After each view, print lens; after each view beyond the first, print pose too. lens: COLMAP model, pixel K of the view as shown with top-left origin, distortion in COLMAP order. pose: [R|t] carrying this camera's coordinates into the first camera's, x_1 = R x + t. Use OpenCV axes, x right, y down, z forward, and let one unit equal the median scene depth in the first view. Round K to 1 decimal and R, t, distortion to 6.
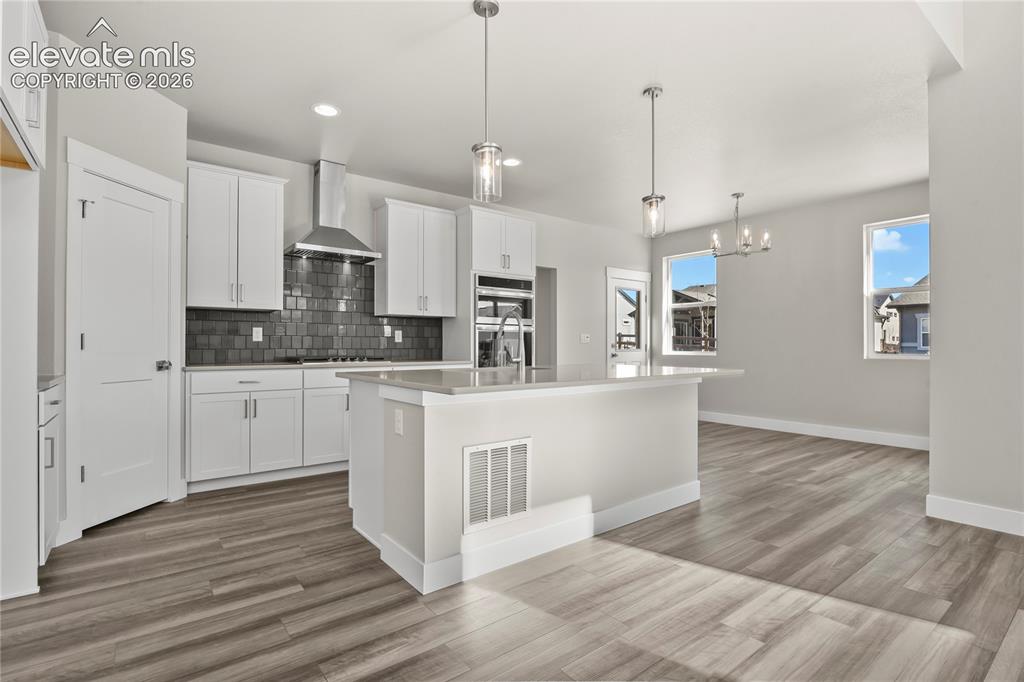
lens RADIAL K [[497.3, 0, 515.0], [0, 497.3, 340.9], [0, 0, 1]] dist [-0.003687, -0.000576]
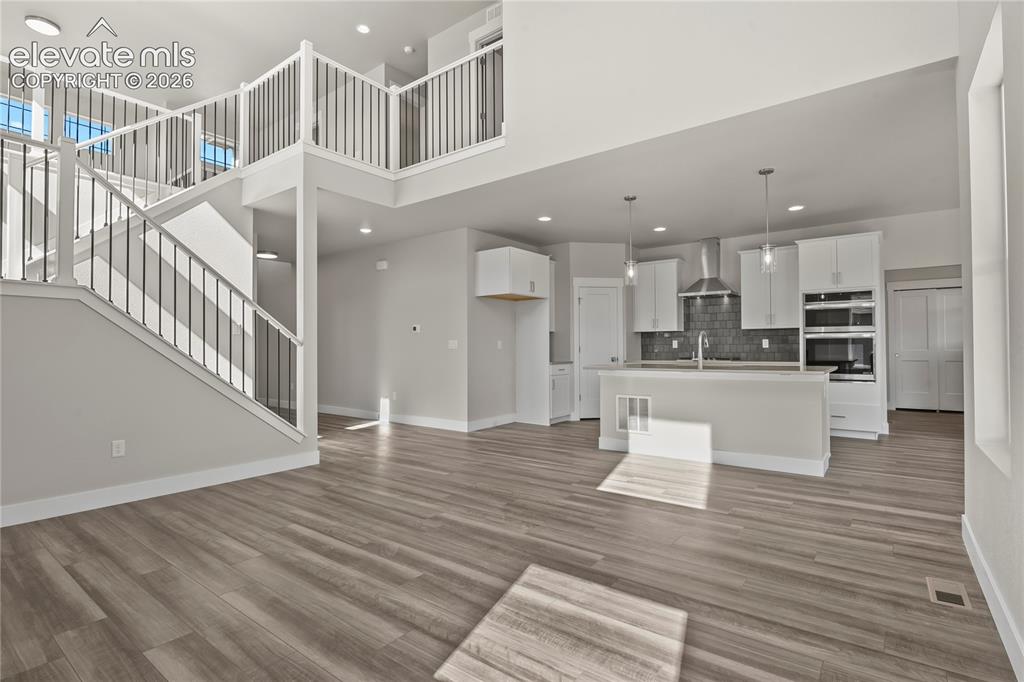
lens RADIAL K [[497.3, 0, 514.8], [0, 497.3, 341.9], [0, 0, 1]] dist [-0.003687, -0.000576]
pose [[0.252051, -0.015784, -0.967585, 1.006355], [0.008994, 0.999862, -0.013968, -0.000905], [0.967672, -0.005181, 0.252158, -0.020265]]
